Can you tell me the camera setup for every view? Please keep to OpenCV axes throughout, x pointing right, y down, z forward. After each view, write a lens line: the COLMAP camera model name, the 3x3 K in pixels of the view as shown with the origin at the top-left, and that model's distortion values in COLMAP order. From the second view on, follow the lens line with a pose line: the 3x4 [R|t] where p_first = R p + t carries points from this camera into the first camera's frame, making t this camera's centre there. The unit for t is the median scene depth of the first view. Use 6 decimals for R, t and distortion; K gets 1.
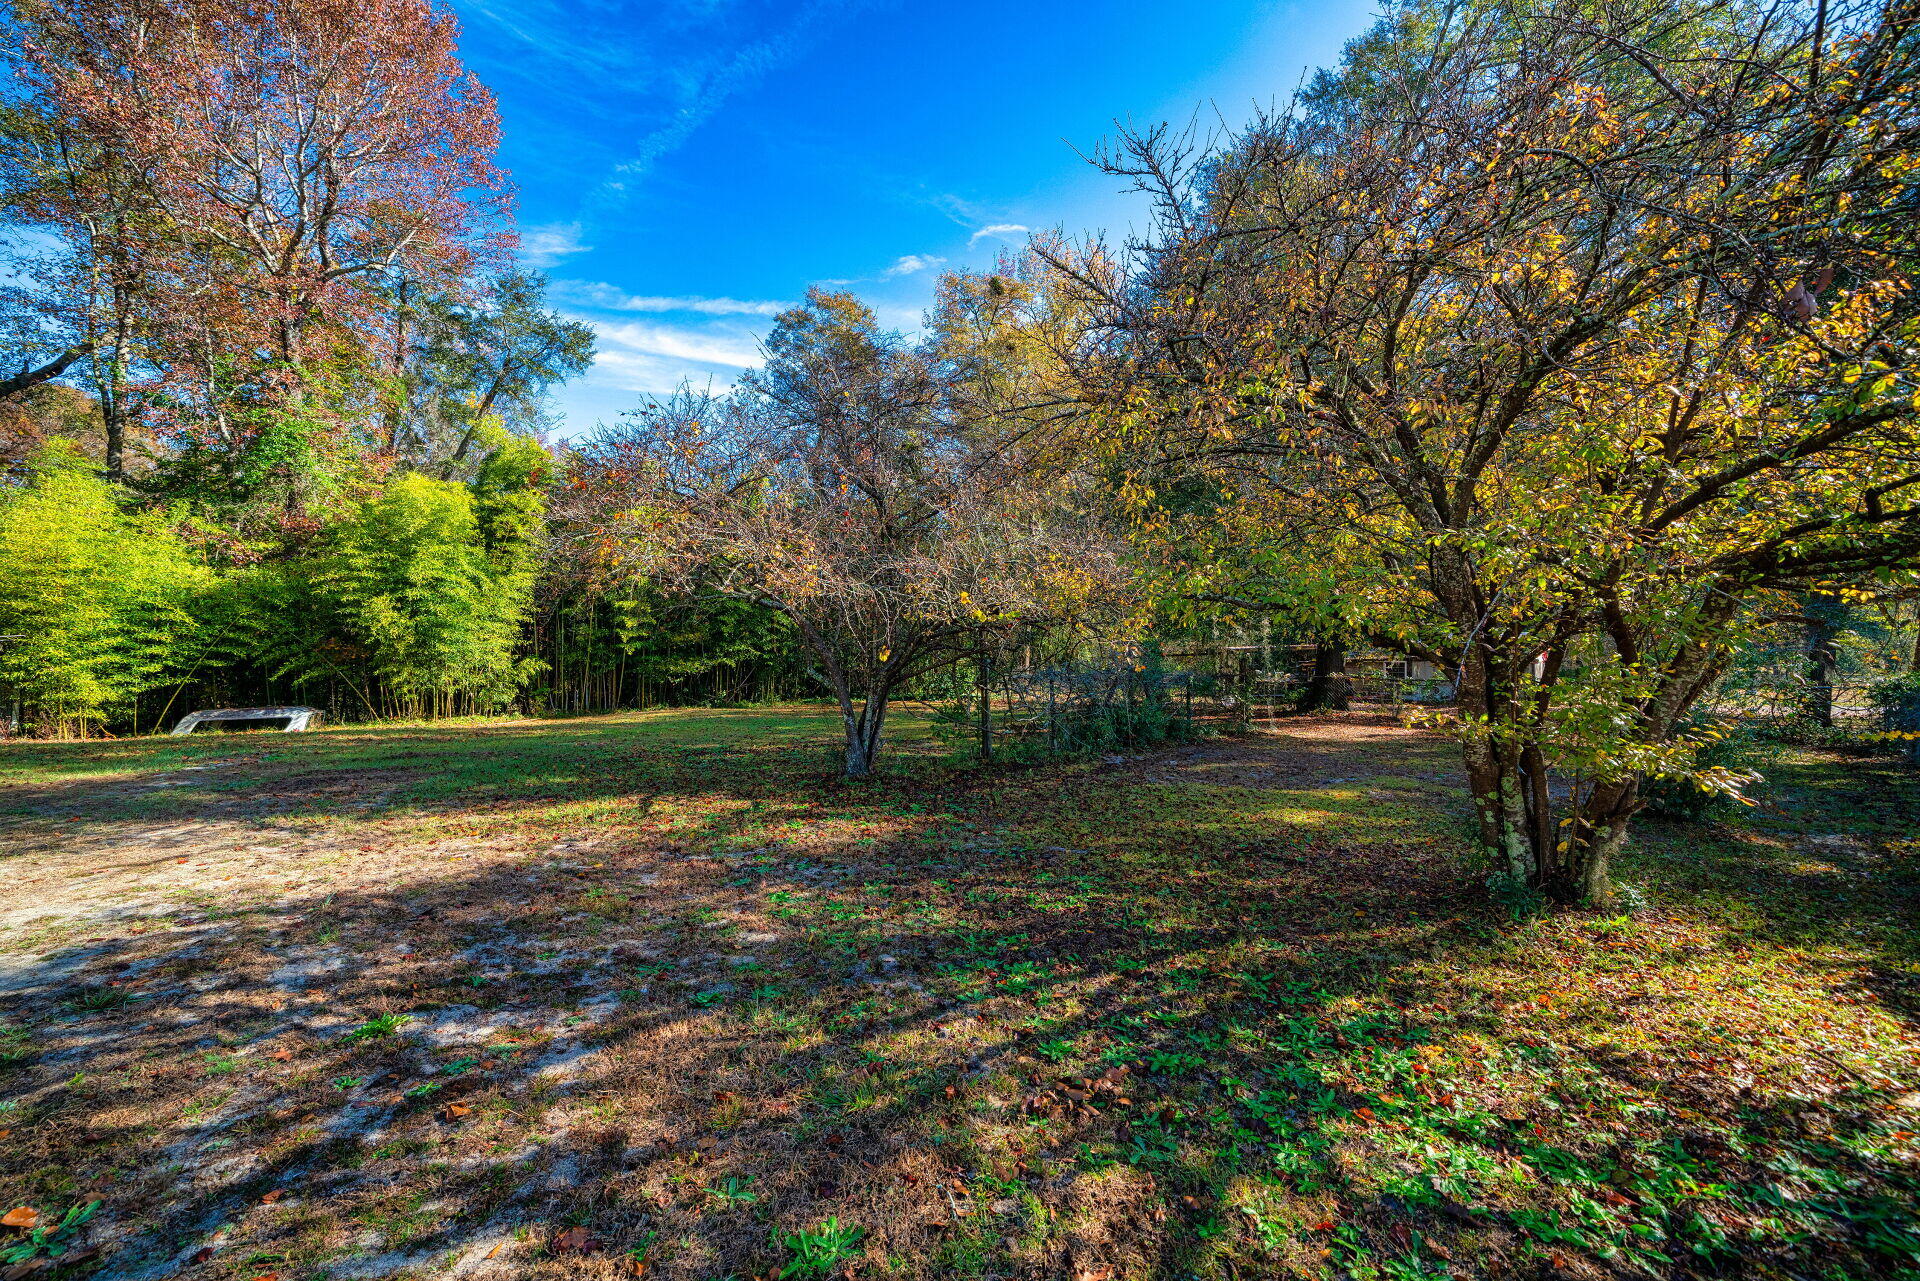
lens RADIAL K [[725.1, 0, 952.8], [0, 725.1, 634.8], [0, 0, 1]] dist [-0.001003, 0.000321]
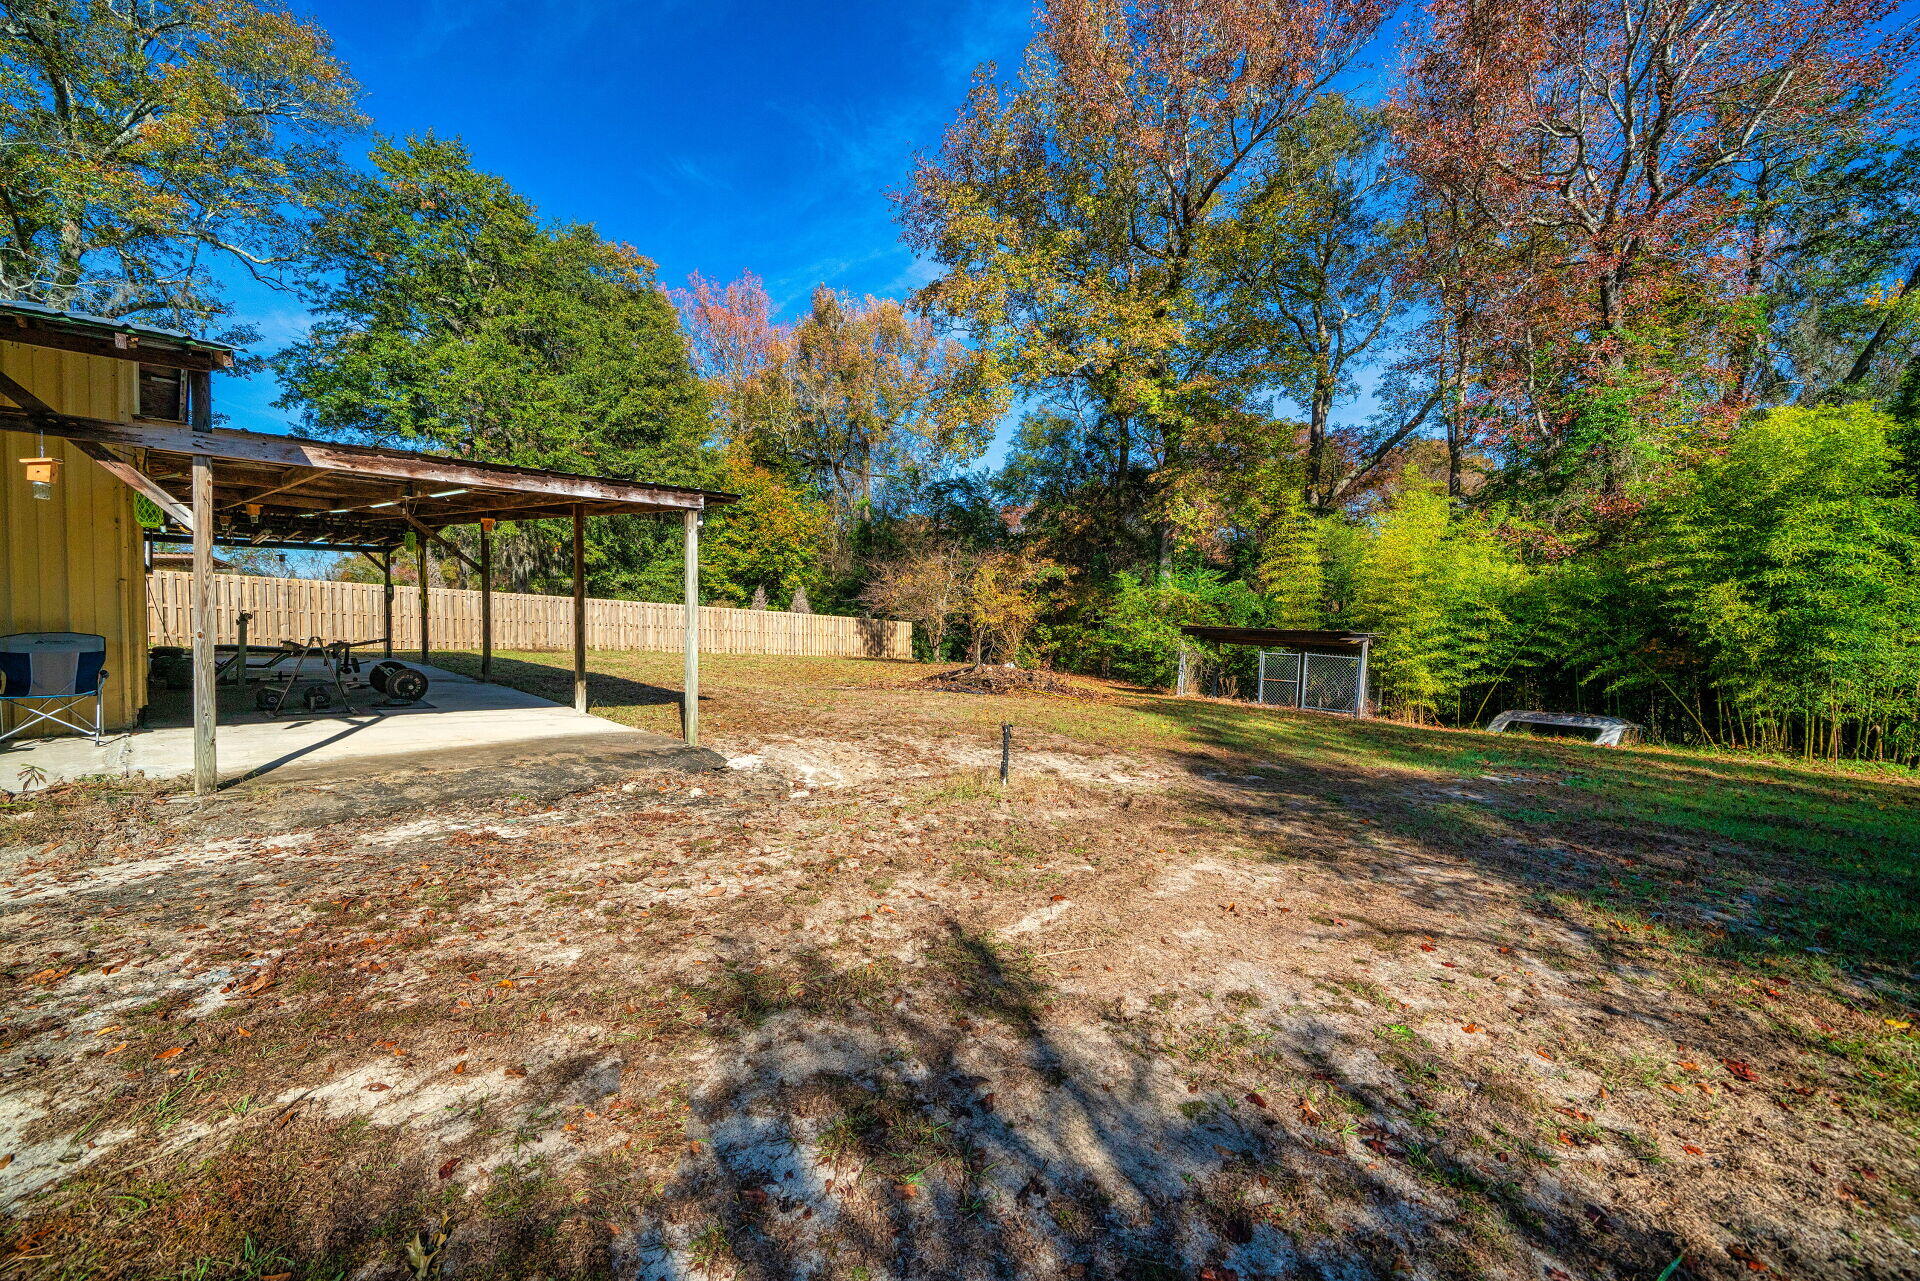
lens RADIAL K [[725.1, 0, 957.9], [0, 725.1, 643.3], [0, 0, 1]] dist [-0.001003, 0.000321]
pose [[0.099804, 0.015506, -0.994886, -0.120613], [-0.010618, 0.999838, 0.014518, 0.006365], [0.994950, 0.009115, 0.099953, 0.136160]]
